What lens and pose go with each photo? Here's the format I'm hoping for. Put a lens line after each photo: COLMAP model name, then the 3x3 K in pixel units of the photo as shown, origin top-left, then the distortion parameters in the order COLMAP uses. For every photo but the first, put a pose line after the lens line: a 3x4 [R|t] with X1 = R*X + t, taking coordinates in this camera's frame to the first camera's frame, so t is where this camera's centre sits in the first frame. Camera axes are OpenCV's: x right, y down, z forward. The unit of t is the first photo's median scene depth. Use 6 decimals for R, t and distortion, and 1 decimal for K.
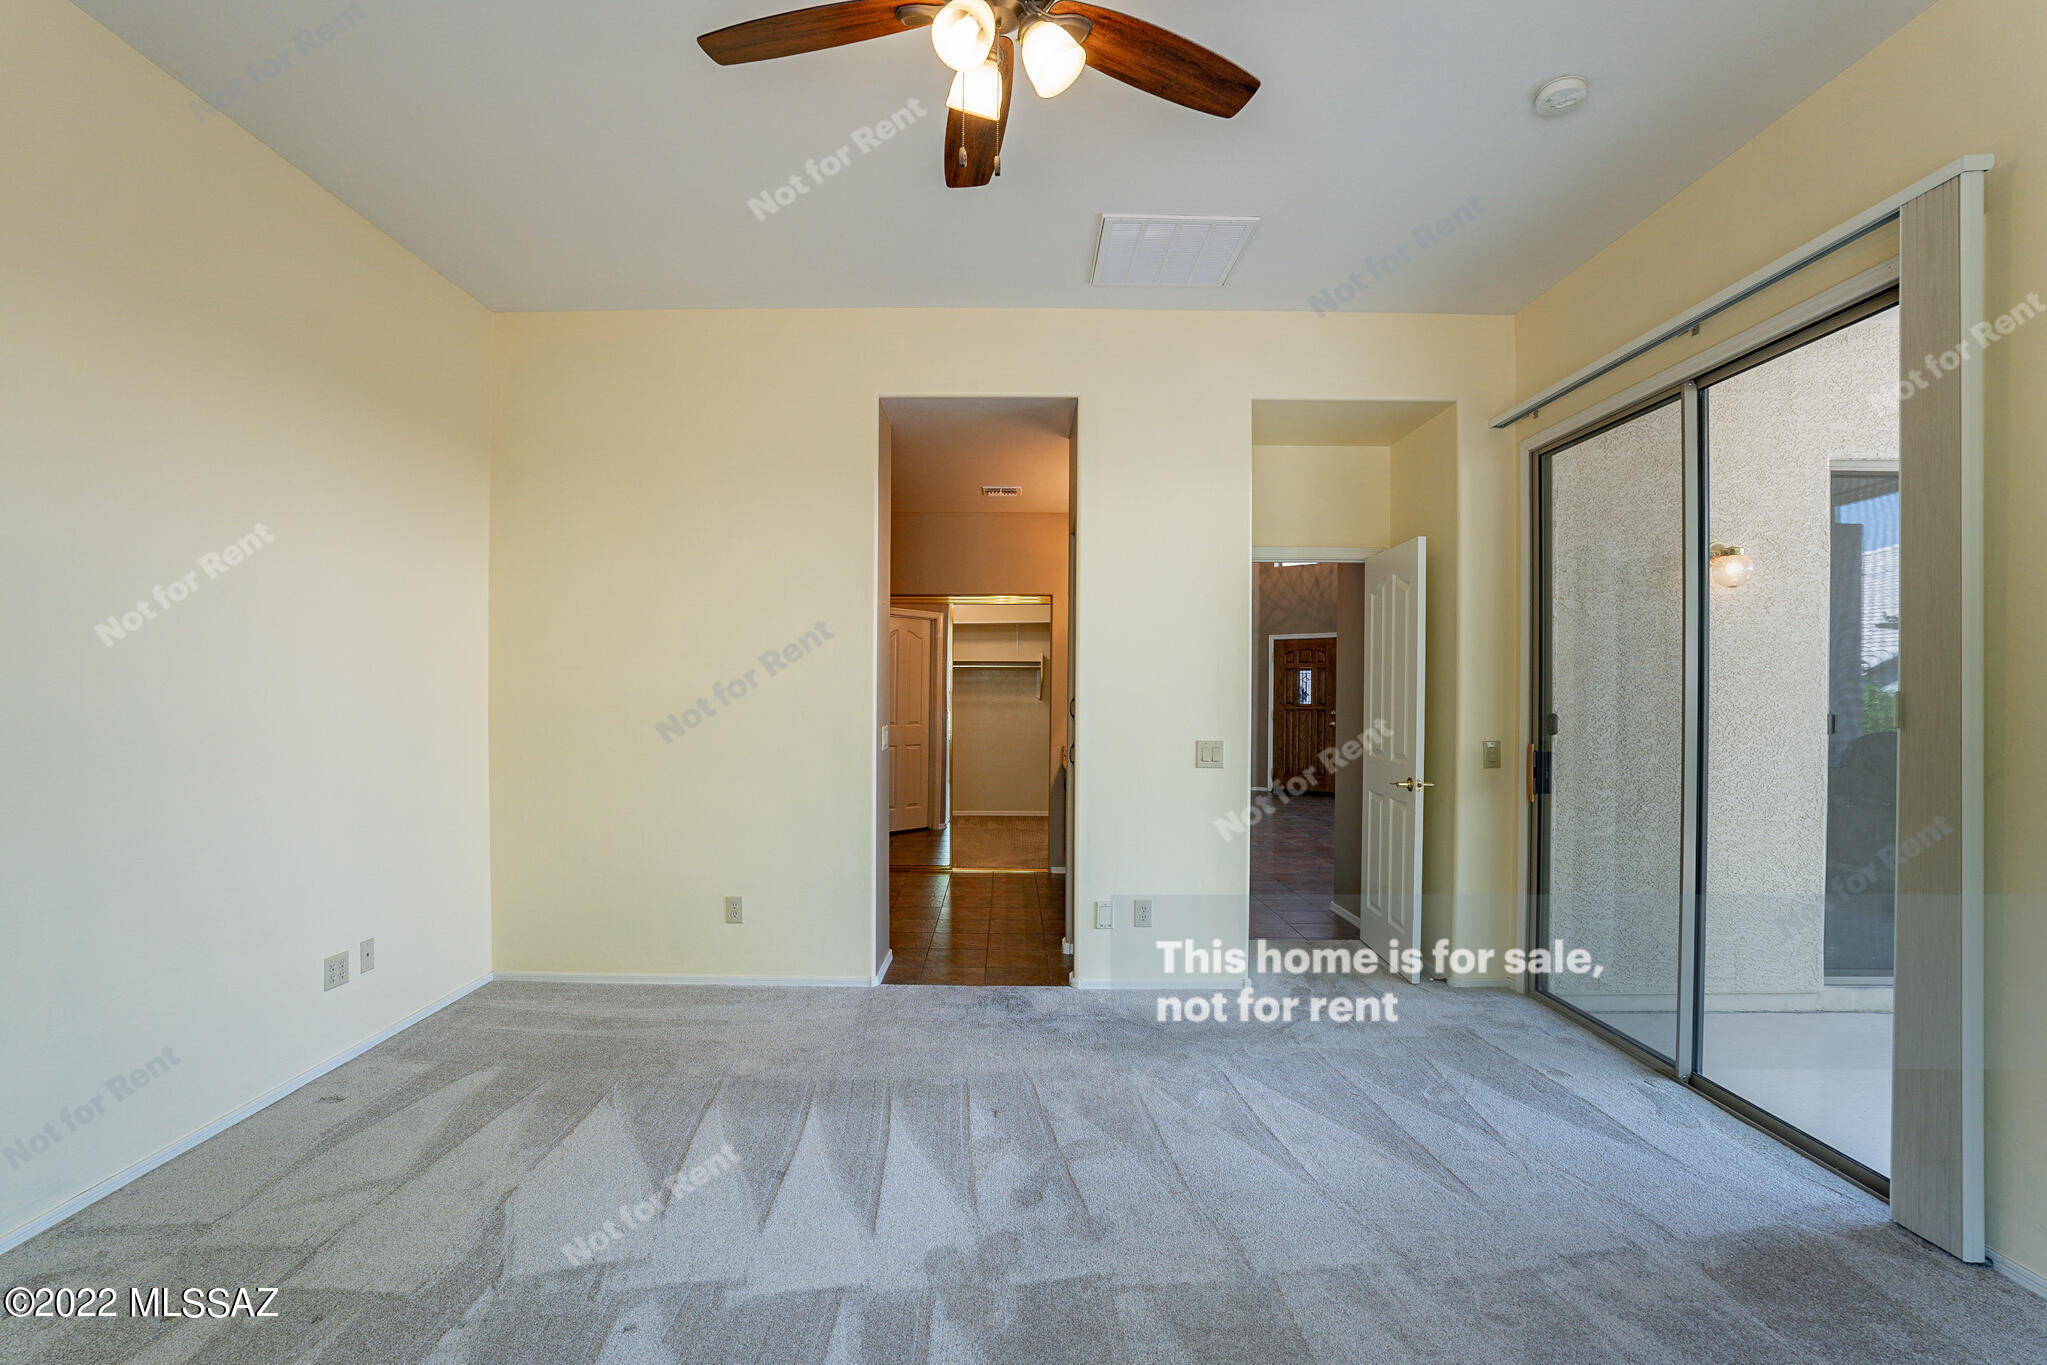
lens RADIAL K [[973.7, 0, 1023.5], [0, 973.7, 682.5], [0, 0, 1]] dist [0.000164, 0.000280]
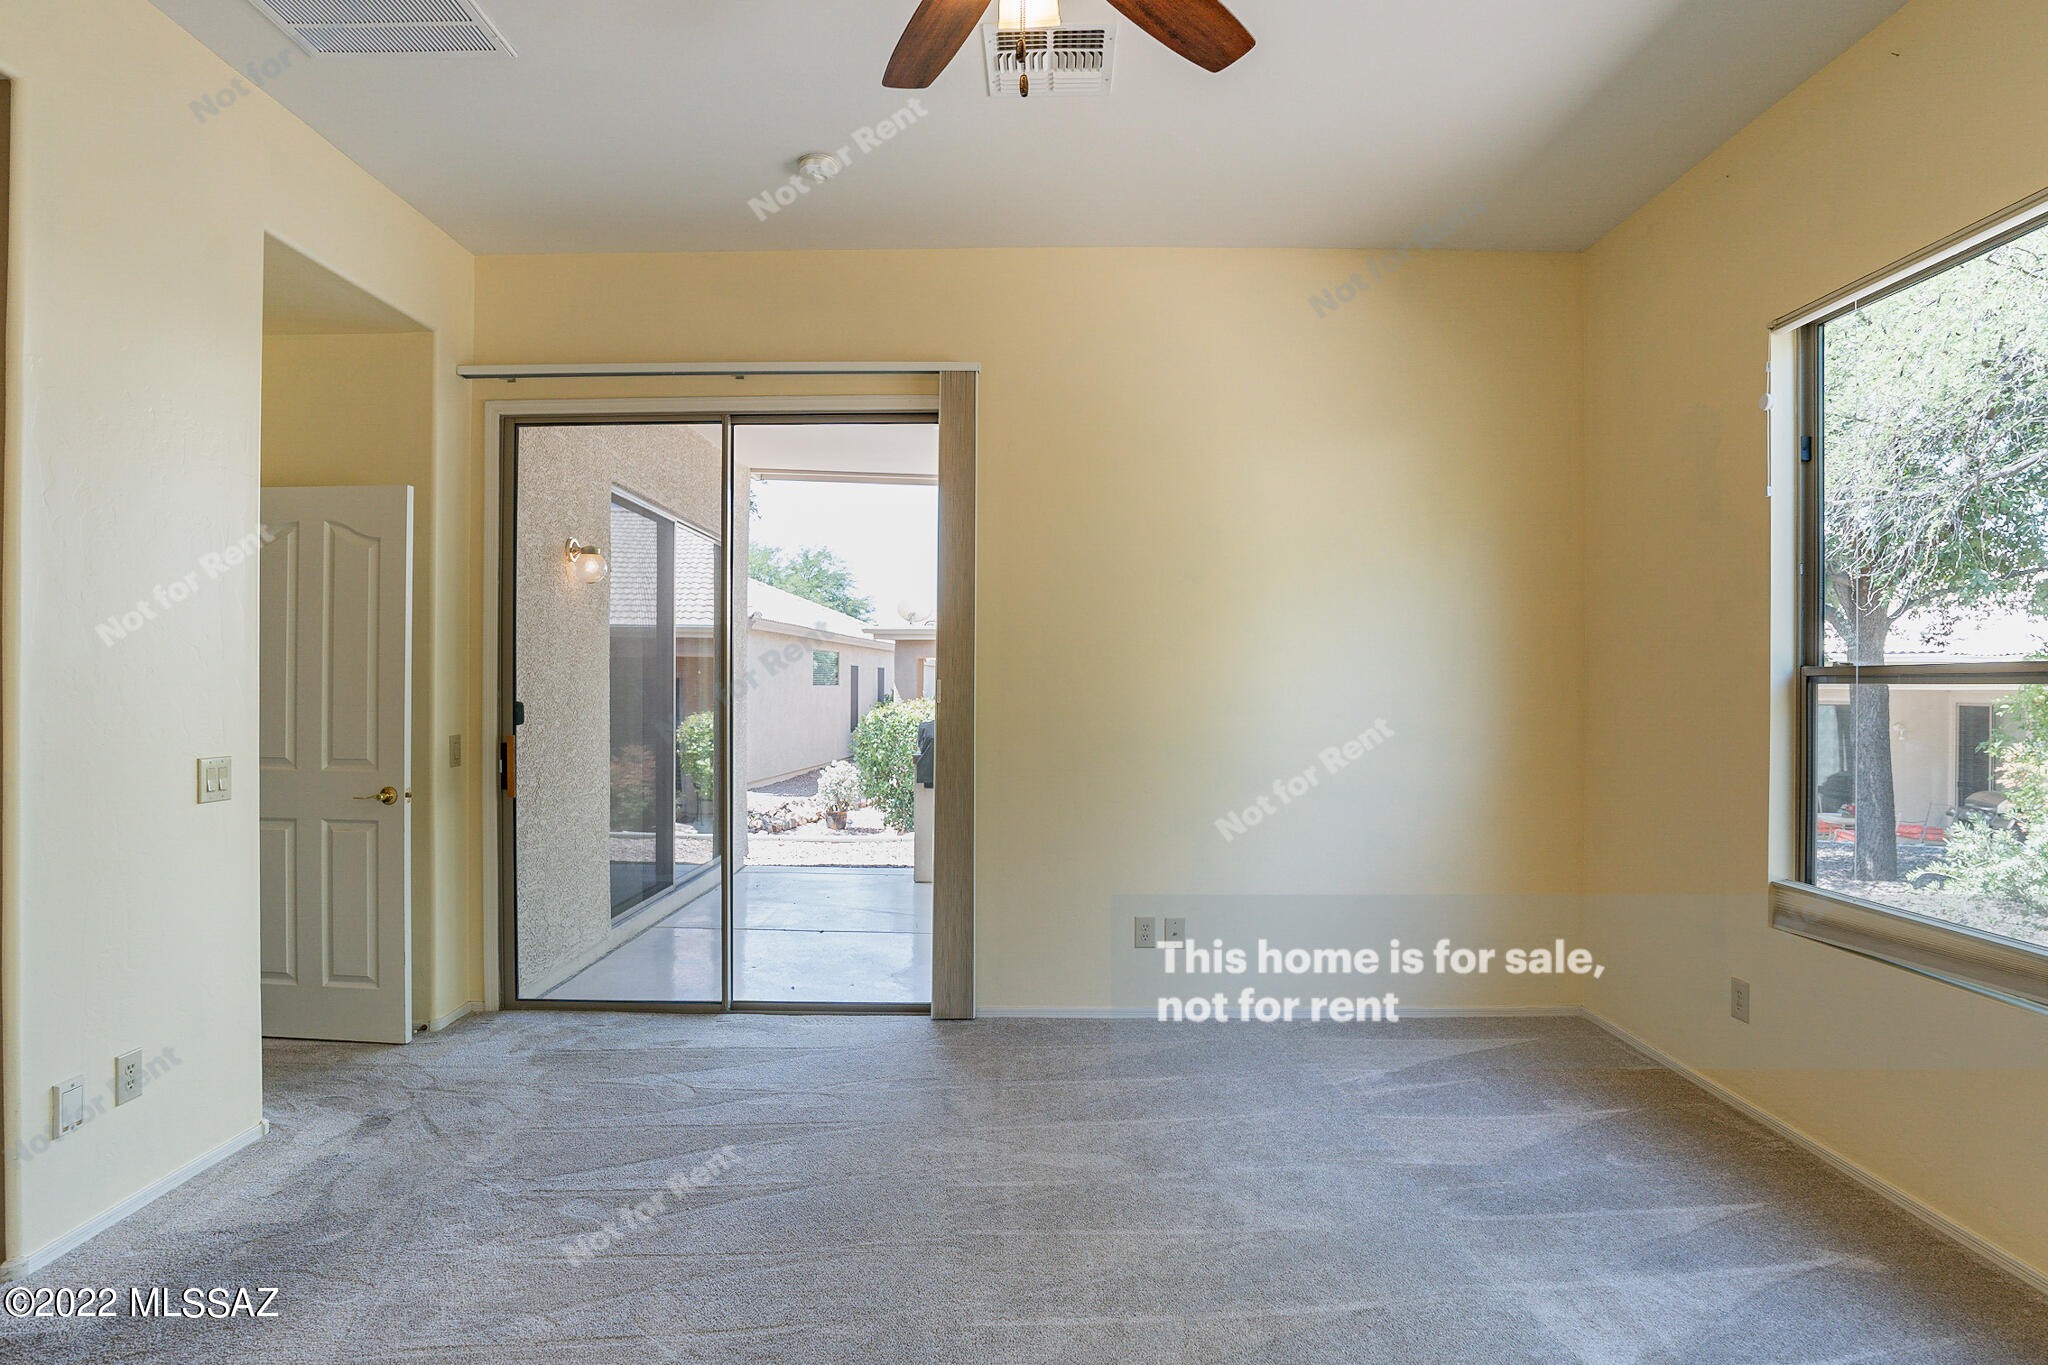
lens RADIAL K [[1086.8, 0, 1024.0], [0, 1086.8, 682.5], [0, 0, 1]] dist [-0.001889, -0.000616]
pose [[0.031224, -0.001653, 0.999511, -0.486271], [-0.002949, 0.999994, 0.001746, 0.010162], [-0.999508, -0.003002, 0.031219, 0.481303]]
